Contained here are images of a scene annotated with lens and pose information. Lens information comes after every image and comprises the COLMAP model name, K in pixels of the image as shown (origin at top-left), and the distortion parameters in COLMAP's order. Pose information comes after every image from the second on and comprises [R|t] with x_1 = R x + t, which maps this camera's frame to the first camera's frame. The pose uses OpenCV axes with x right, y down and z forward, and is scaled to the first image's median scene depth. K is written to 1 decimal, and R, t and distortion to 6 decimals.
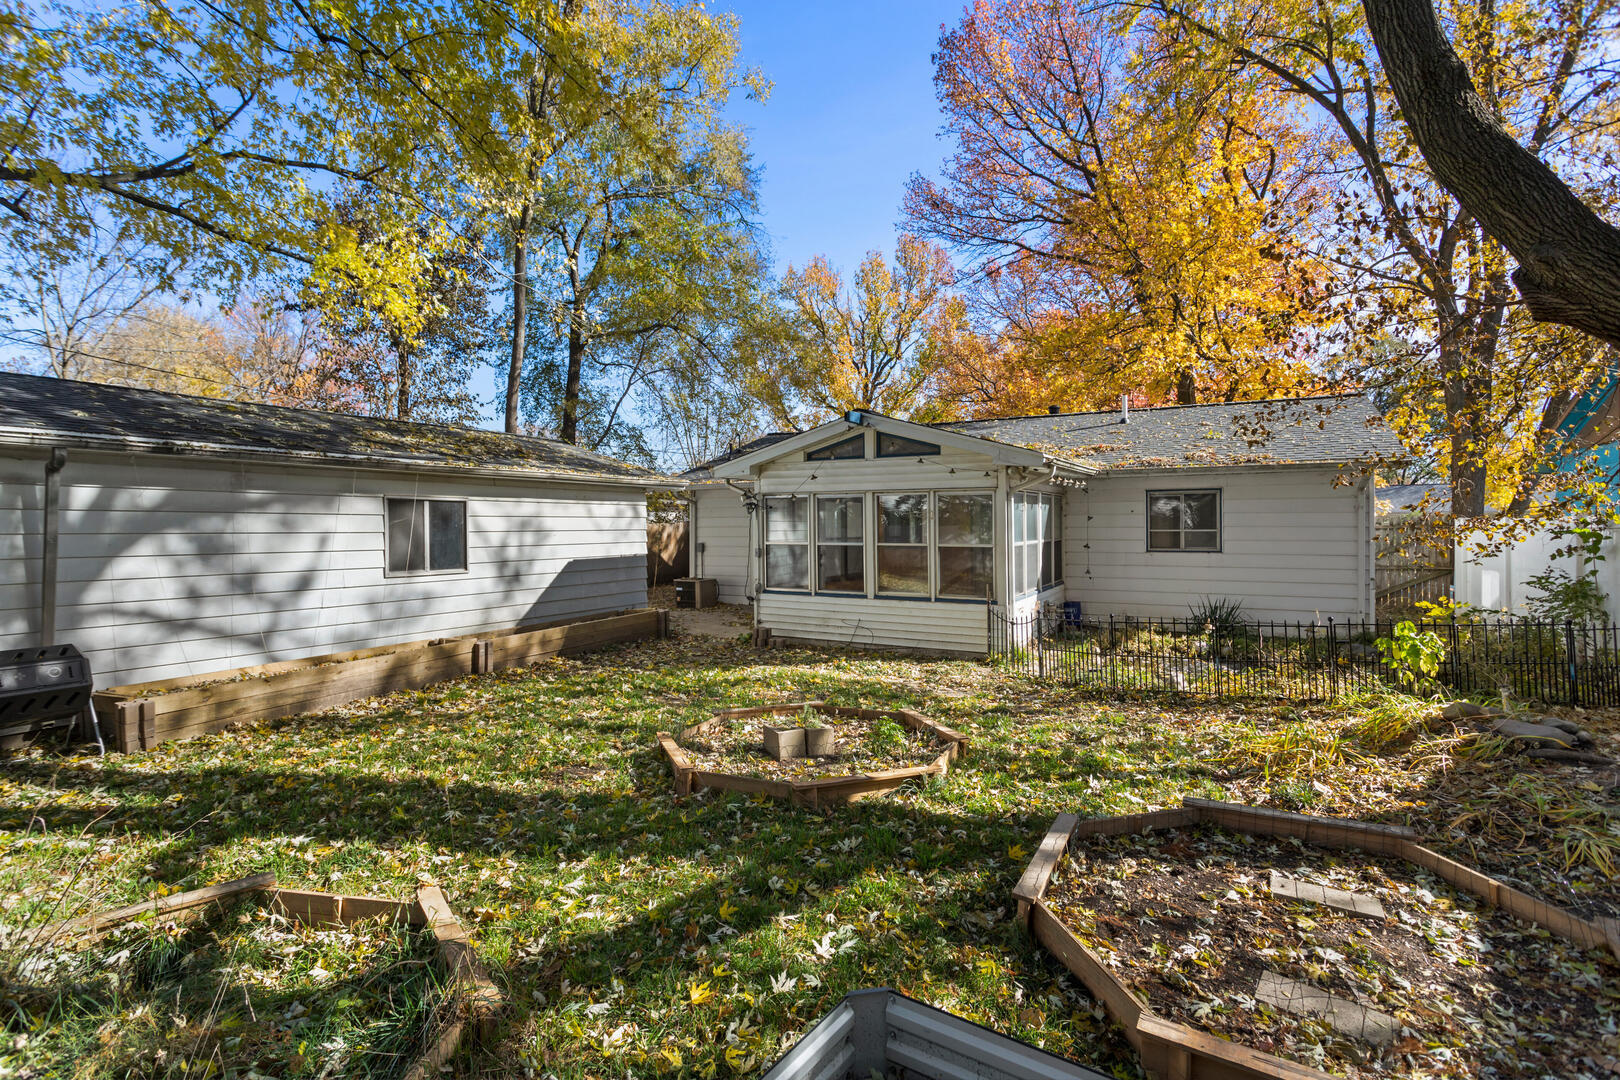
lens RADIAL K [[750.9, 0, 810.6], [0, 750.9, 534.7], [0, 0, 1]] dist [-0.019909, -0.000378]
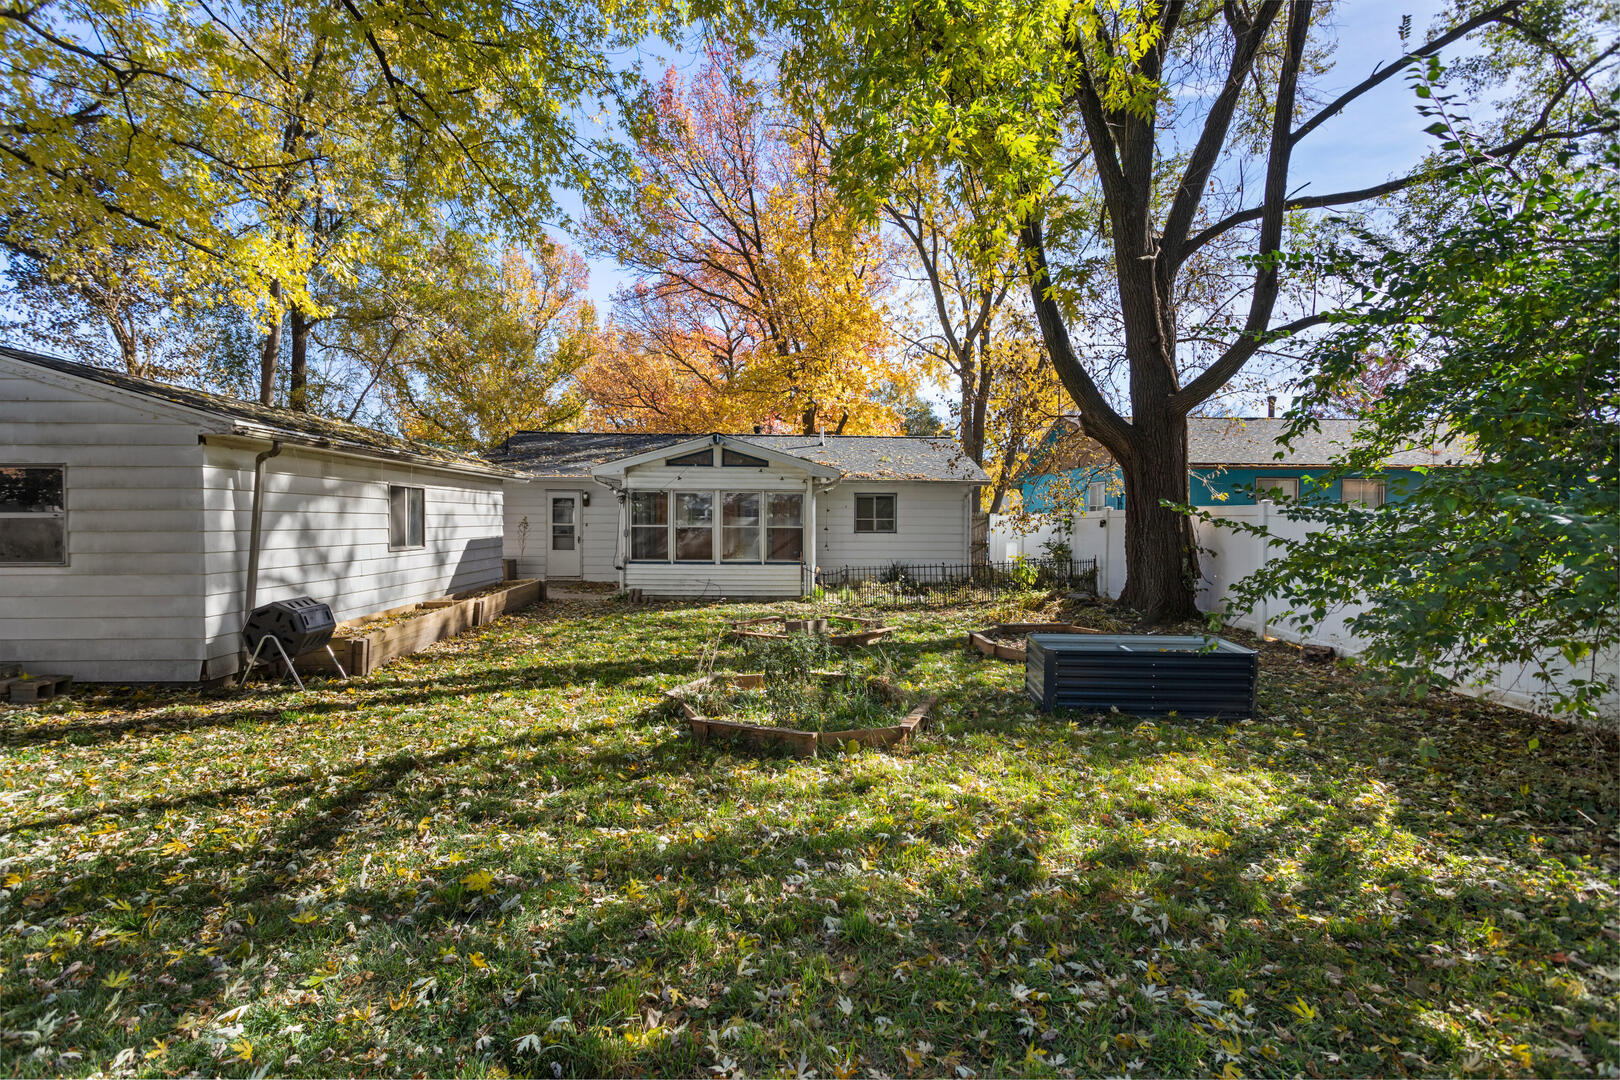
lens RADIAL K [[750.9, 0, 808.0], [0, 750.9, 534.7], [0, 0, 1]] dist [-0.019909, -0.000378]
pose [[0.840314, -0.005332, 0.542073, -0.584585], [-0.000256, 0.999948, 0.010233, 0.014240], [-0.542099, -0.008738, 0.840269, -0.318751]]
